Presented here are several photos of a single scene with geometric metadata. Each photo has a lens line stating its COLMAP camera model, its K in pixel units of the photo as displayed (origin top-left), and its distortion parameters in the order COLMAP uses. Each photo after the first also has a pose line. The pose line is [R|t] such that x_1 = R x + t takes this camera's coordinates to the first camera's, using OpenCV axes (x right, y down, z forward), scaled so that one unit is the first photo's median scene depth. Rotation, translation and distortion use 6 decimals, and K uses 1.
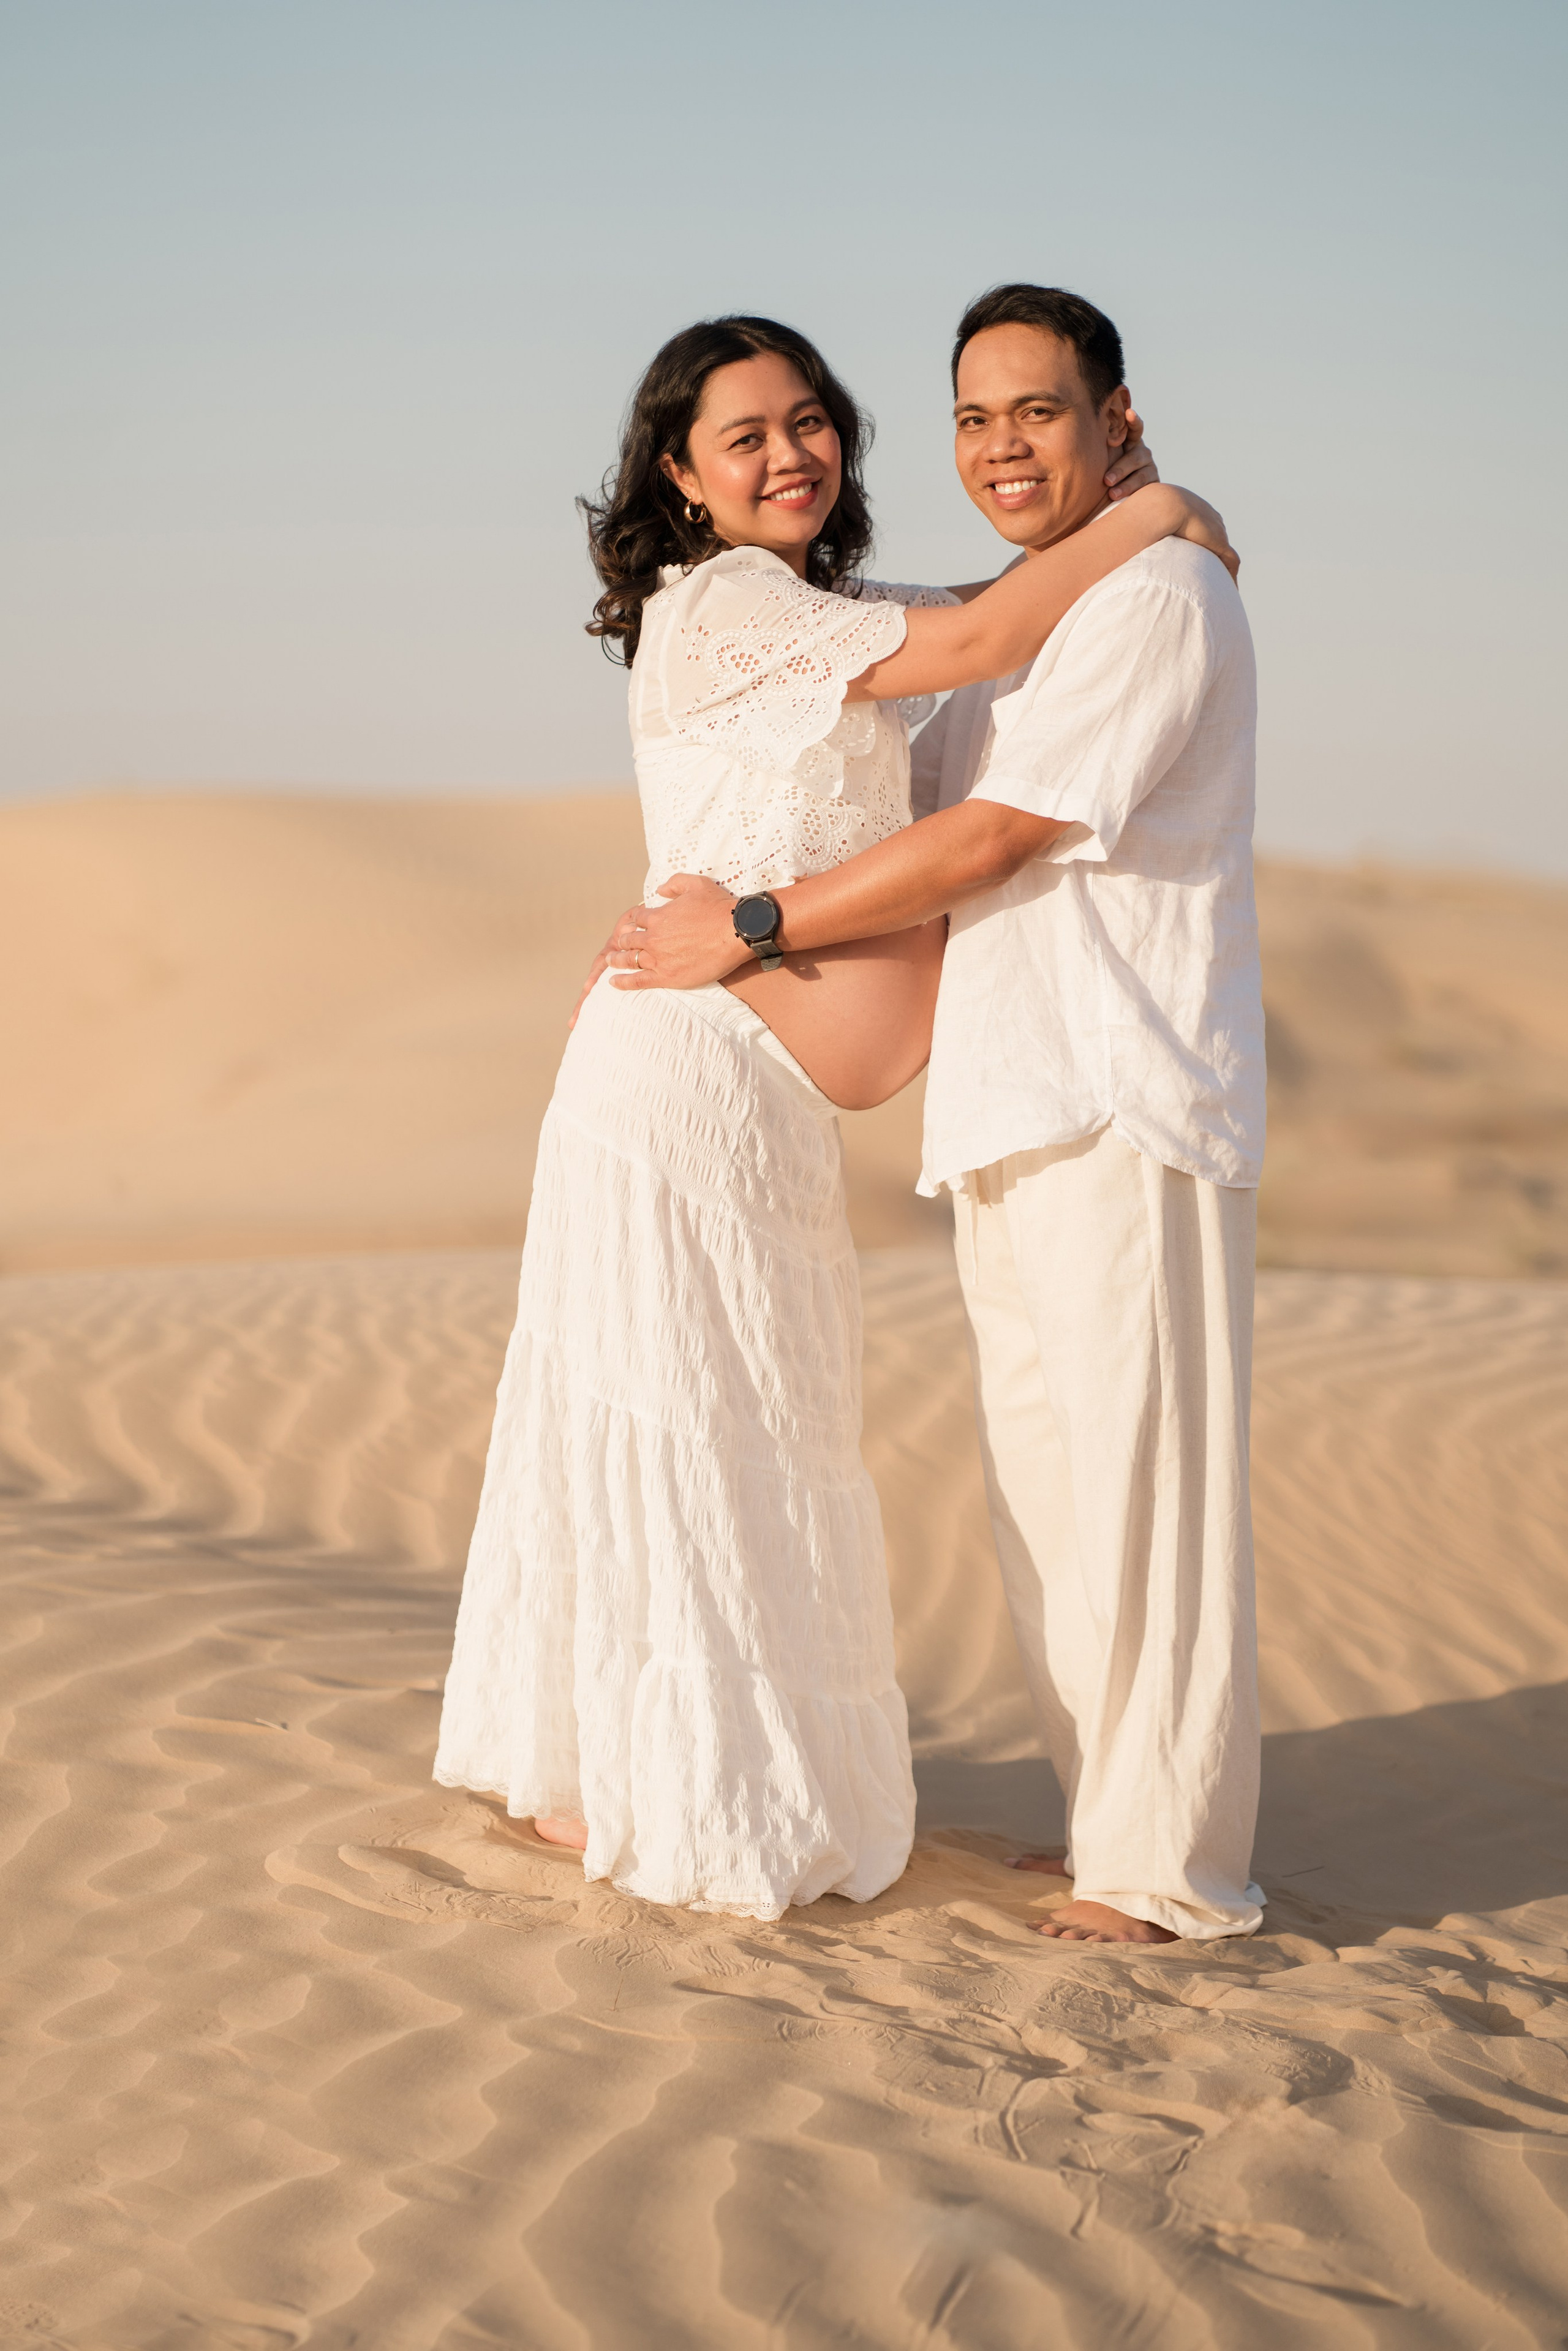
lens RADIAL K [[5466.7, 0, 784.0], [0, 5466.7, 1175.5], [0, 0, 1]] dist [0.164253, -2.315975]
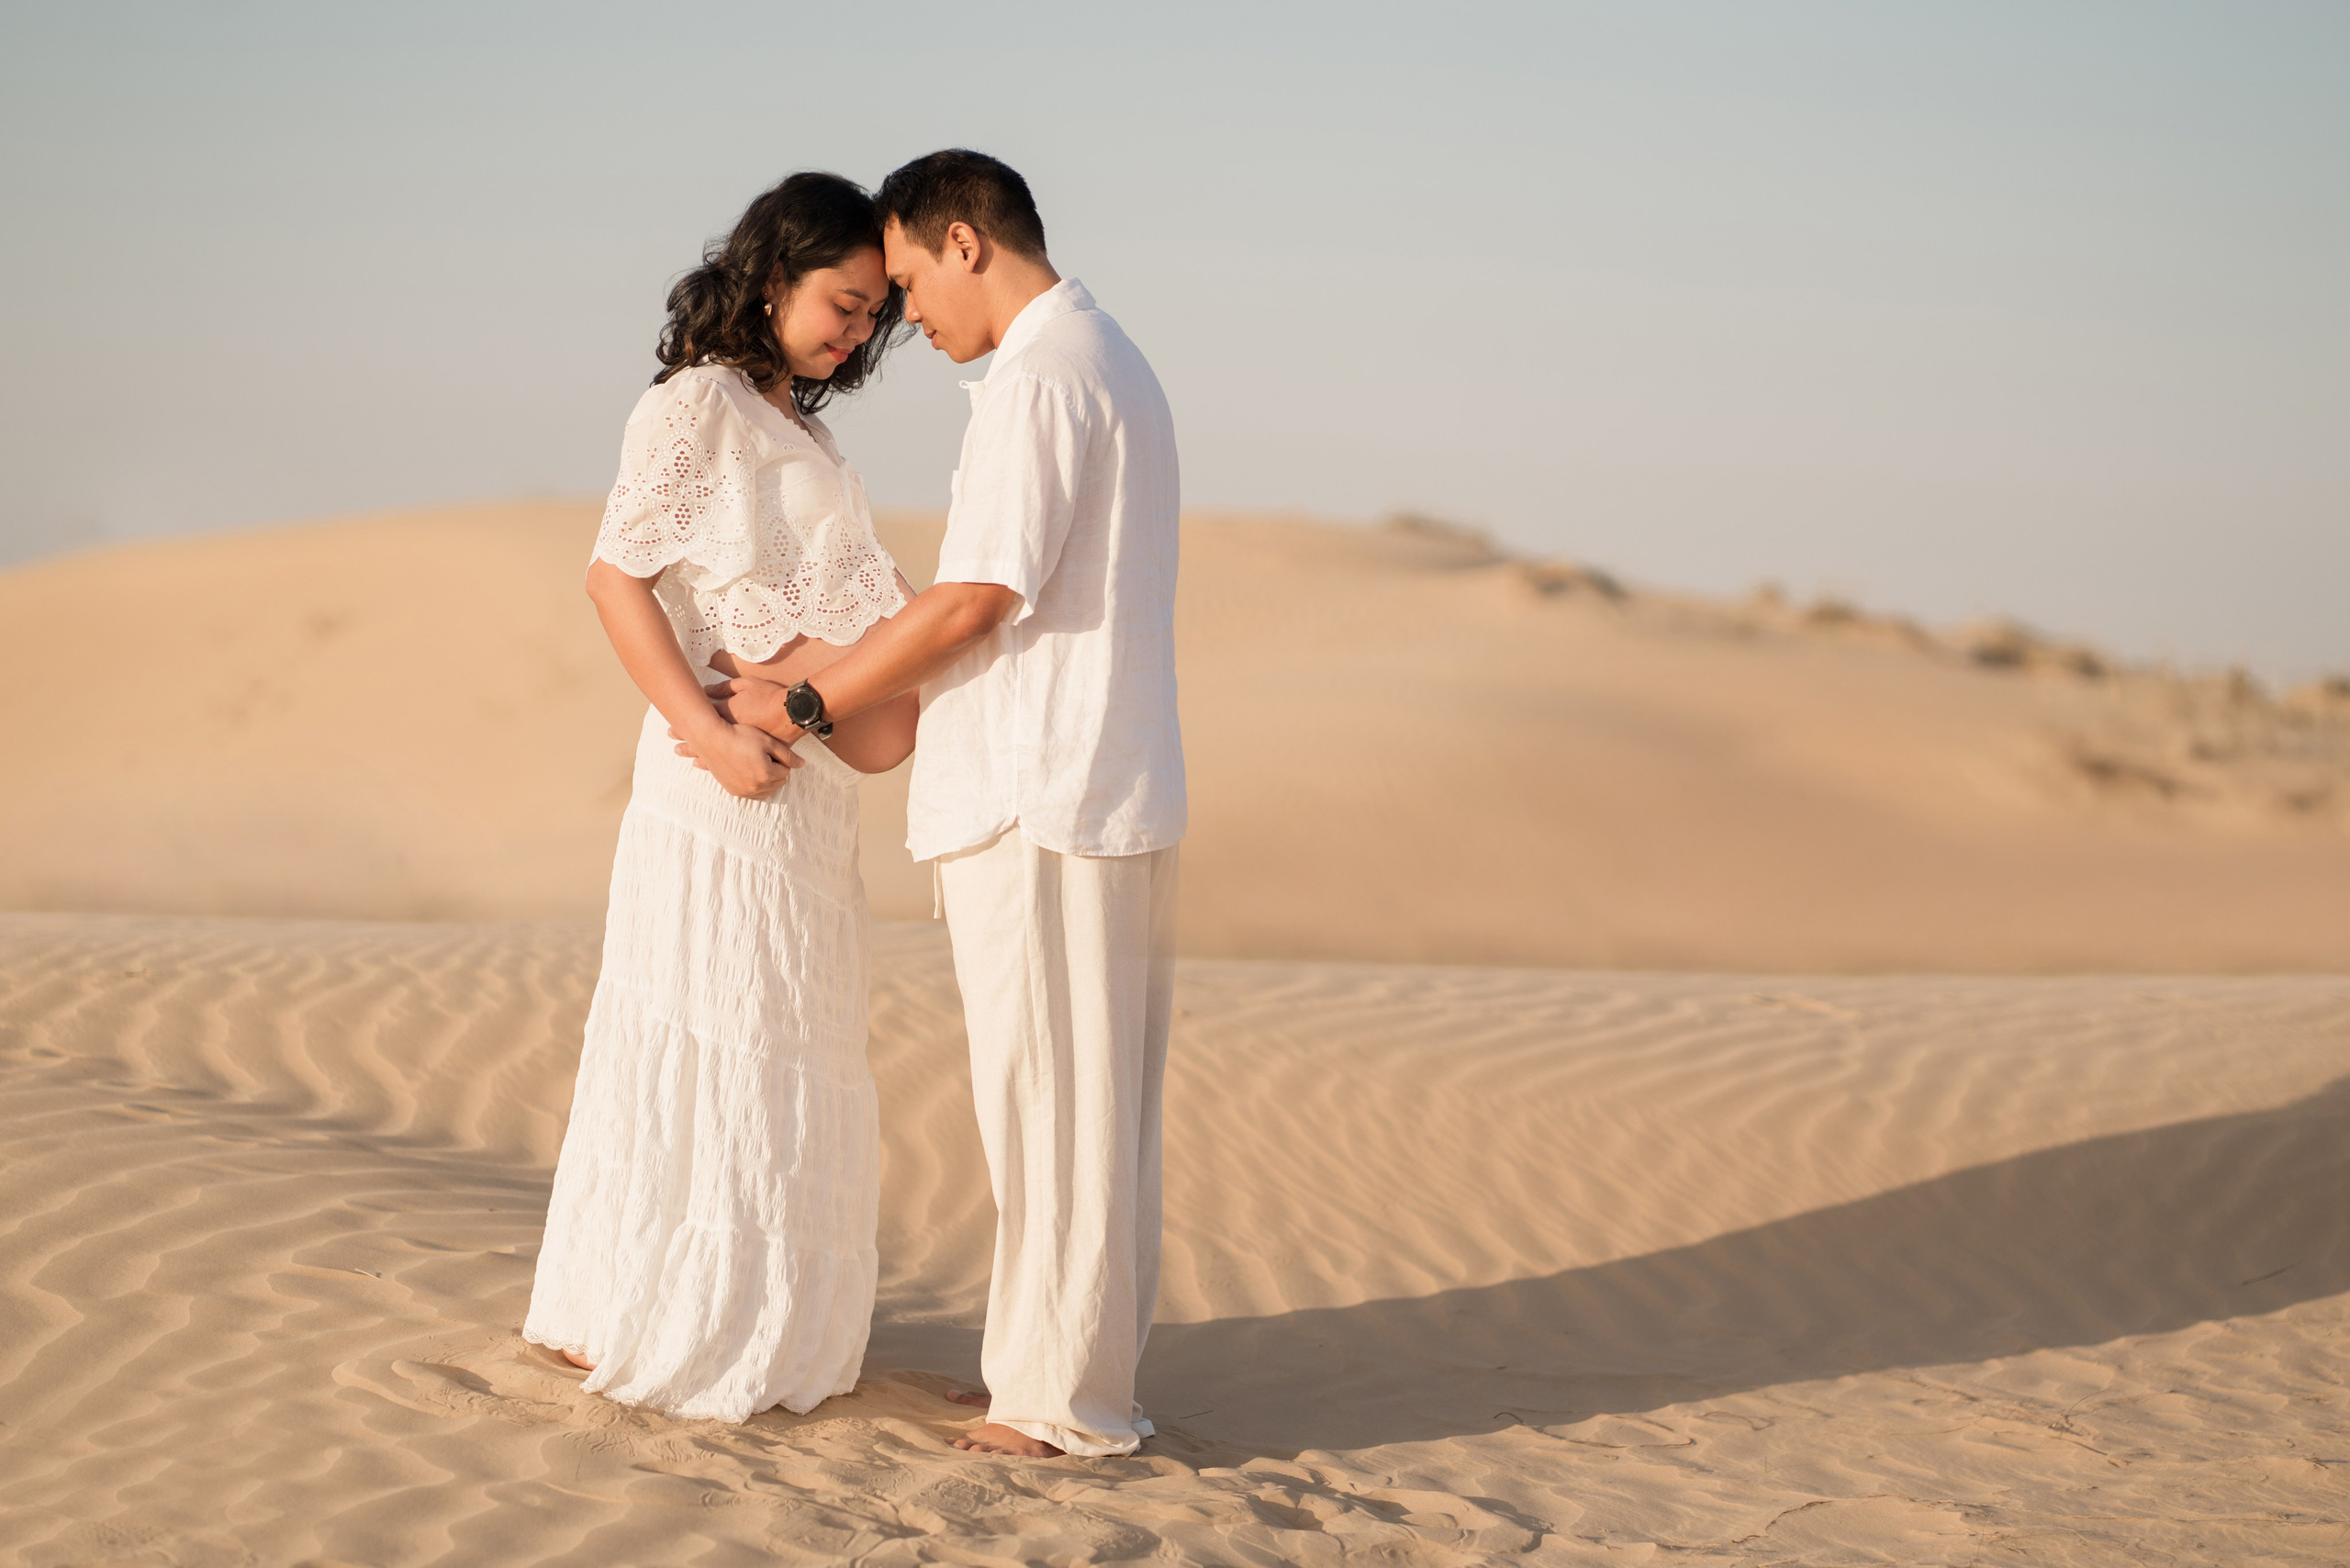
lens RADIAL K [[5464.8, 0, 1118.1], [0, 5464.8, 586.6], [0, 0, 1]] dist [0.164253, -2.315975]
pose [[0.999440, 0.025053, -0.022204, 0.103814], [-0.026280, 0.998038, -0.056832, 0.012471], [0.020736, 0.057384, 0.998137, -0.246501]]
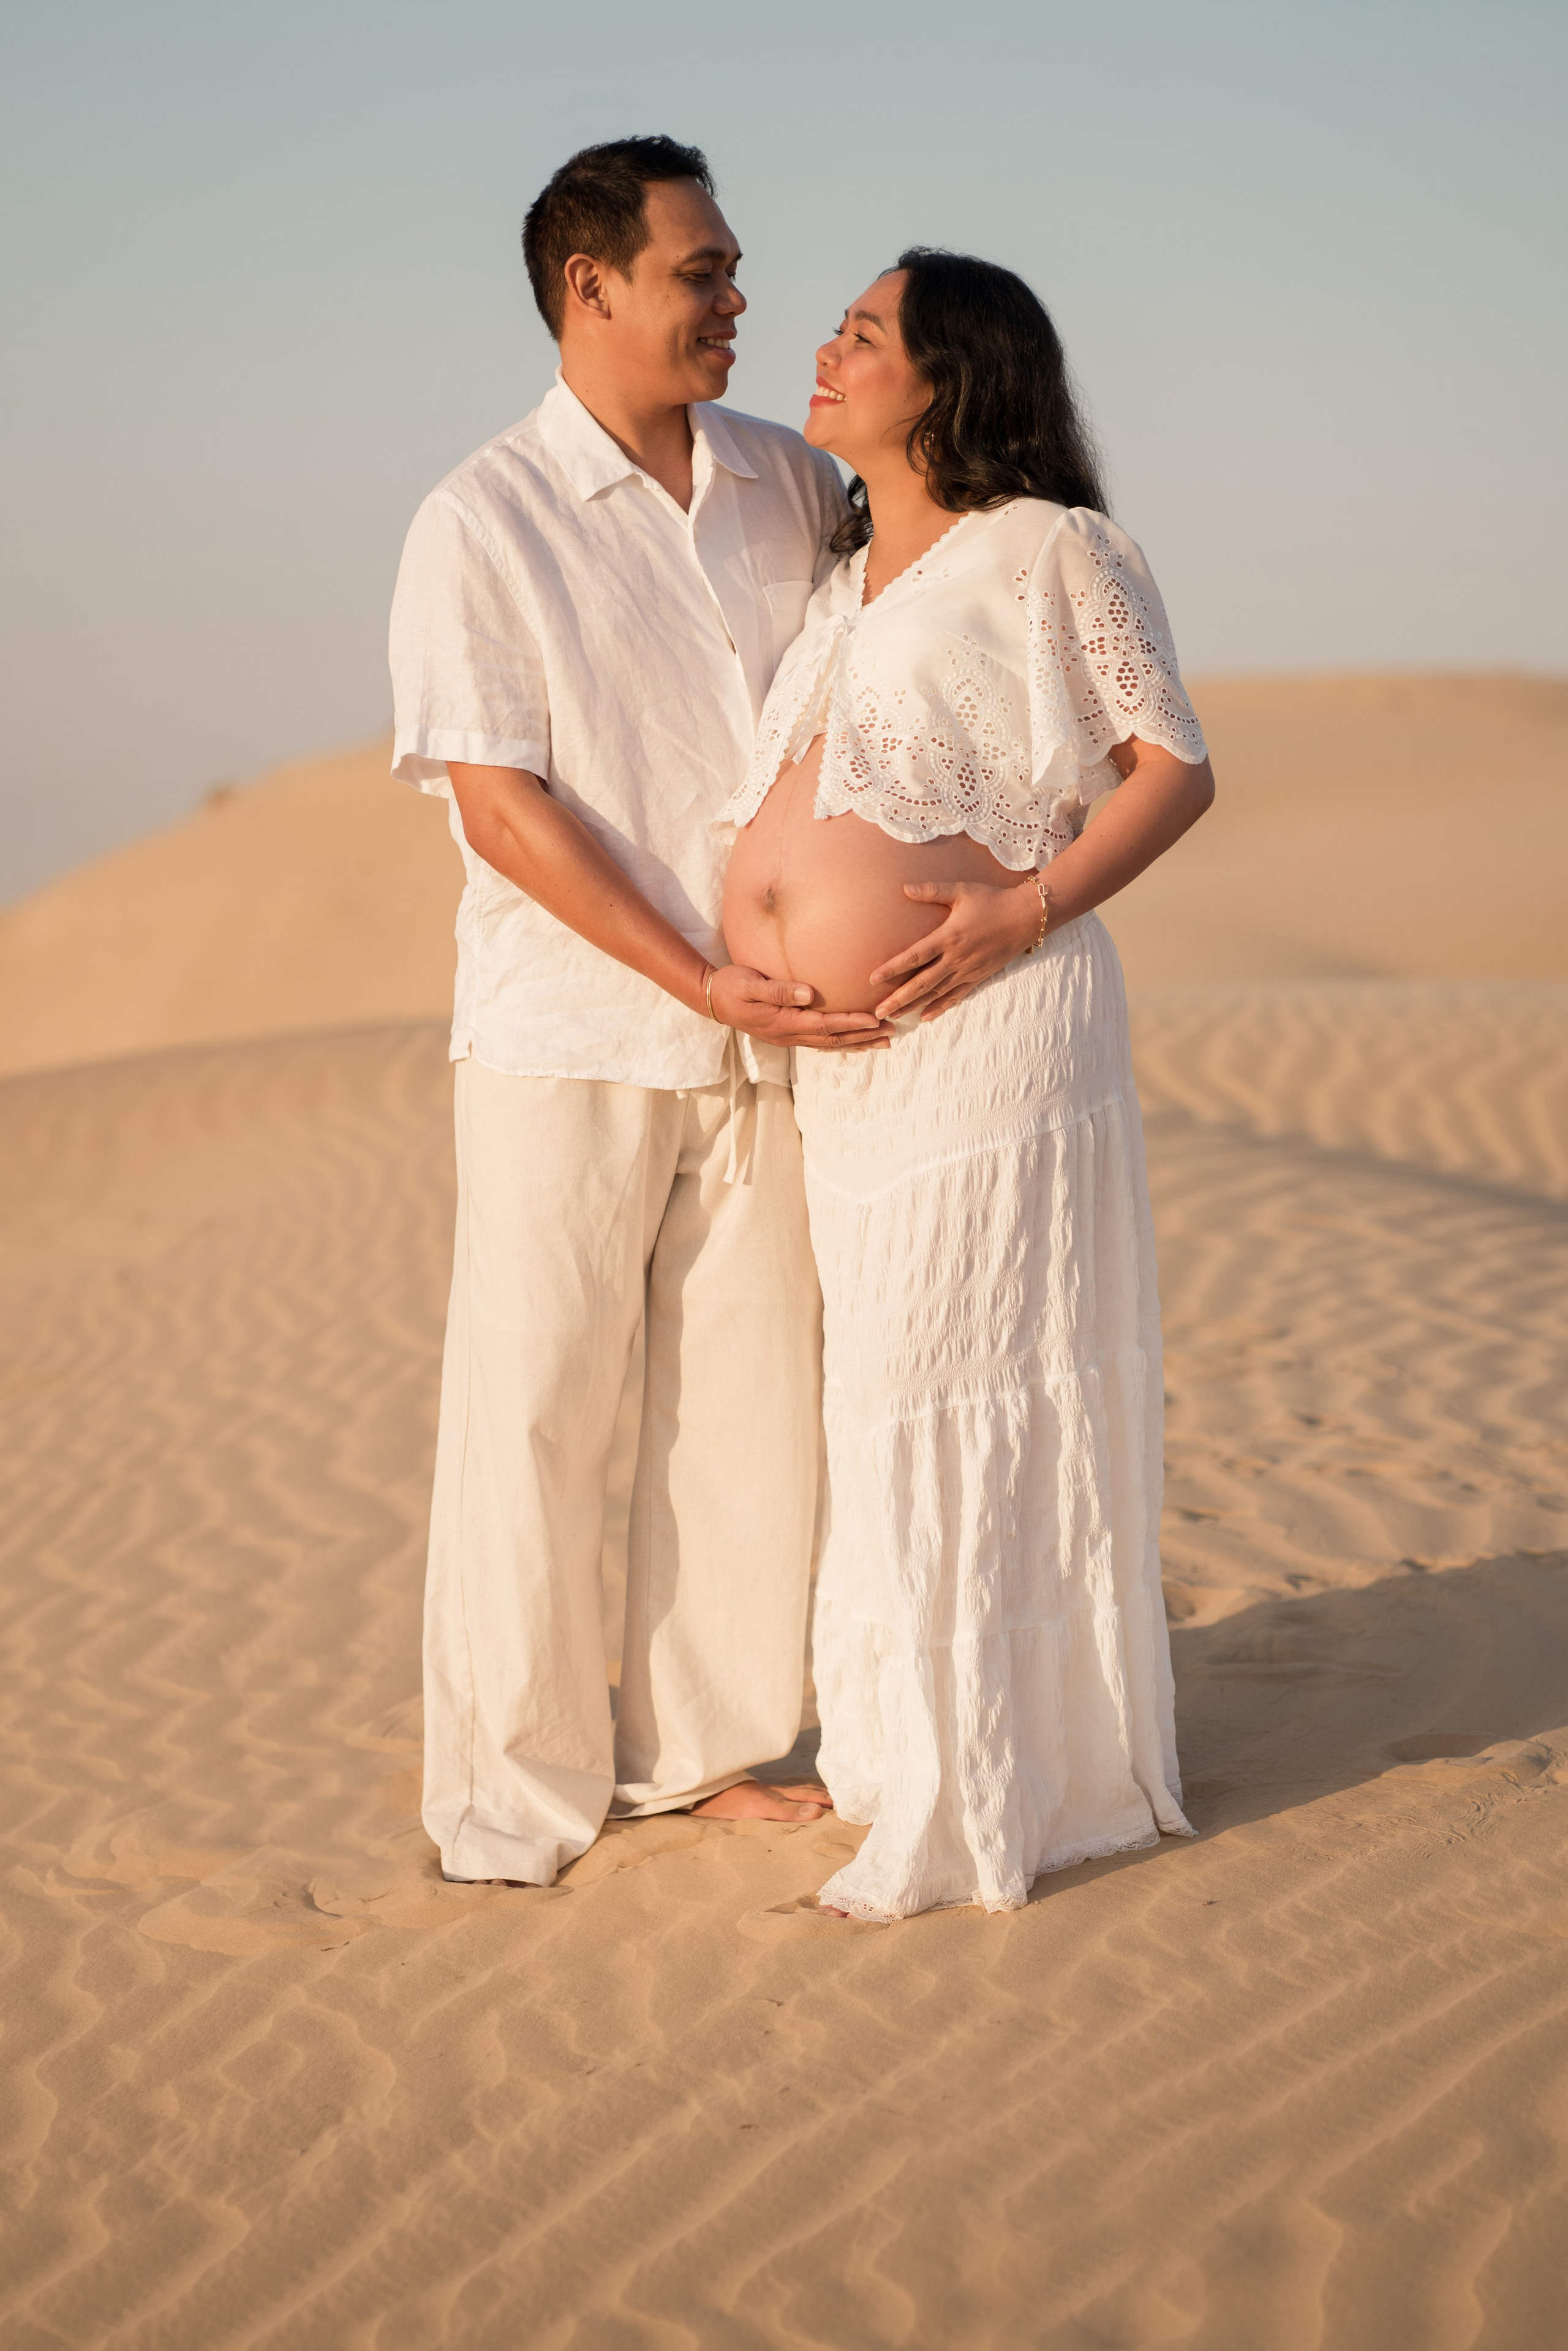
lens RADIAL K [[5477.0, 0, 868.0], [0, 5477.0, 1251.2], [0, 0, 1]] dist [0.098739, -2.097903]
pose [[0.995942, -0.002008, -0.089972, -0.090739], [0.004902, 0.999477, 0.031963, 0.060616], [0.089861, -0.032275, 0.995431, -0.643835]]
